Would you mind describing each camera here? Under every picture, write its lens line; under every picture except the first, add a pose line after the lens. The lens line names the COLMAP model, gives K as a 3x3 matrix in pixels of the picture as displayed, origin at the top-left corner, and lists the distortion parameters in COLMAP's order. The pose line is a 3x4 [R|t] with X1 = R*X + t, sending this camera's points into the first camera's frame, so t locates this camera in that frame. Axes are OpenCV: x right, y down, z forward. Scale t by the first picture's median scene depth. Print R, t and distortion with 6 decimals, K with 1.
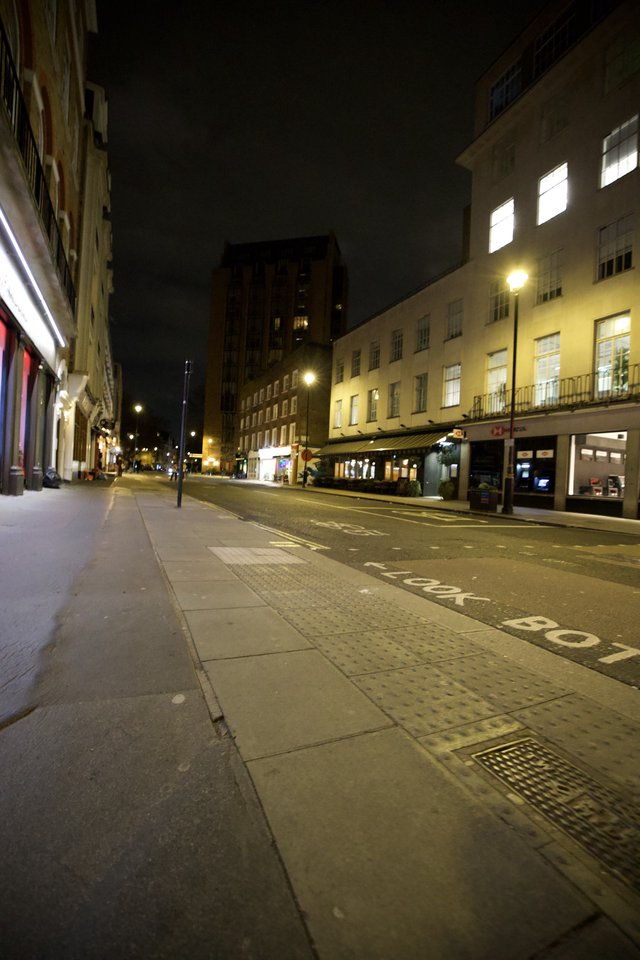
lens RADIAL K [[418.6, 0, 320.0], [0, 418.6, 480.0], [0, 0, 1]] dist [-0.000527, -0.000025]
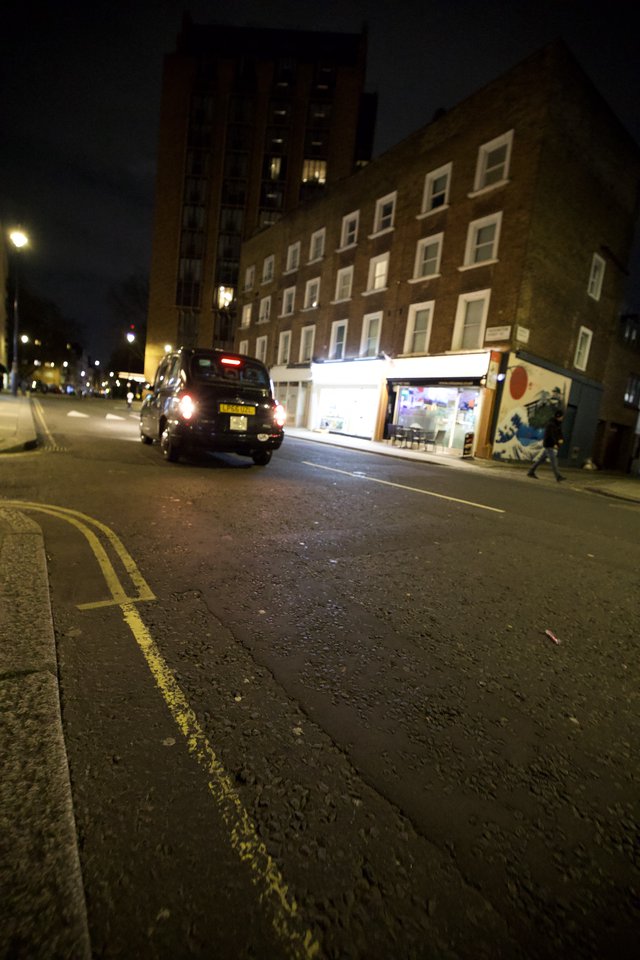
lens RADIAL K [[402.2, 0, 320.0], [0, 402.2, 480.0], [0, 0, 1]] dist [-0.013299, 0.000173]
pose [[0.980988, 0.031987, 0.191415, -0.137877], [-0.061238, 0.986952, 0.148913, -0.008075], [-0.184154, -0.157804, 0.970147, 0.344608]]
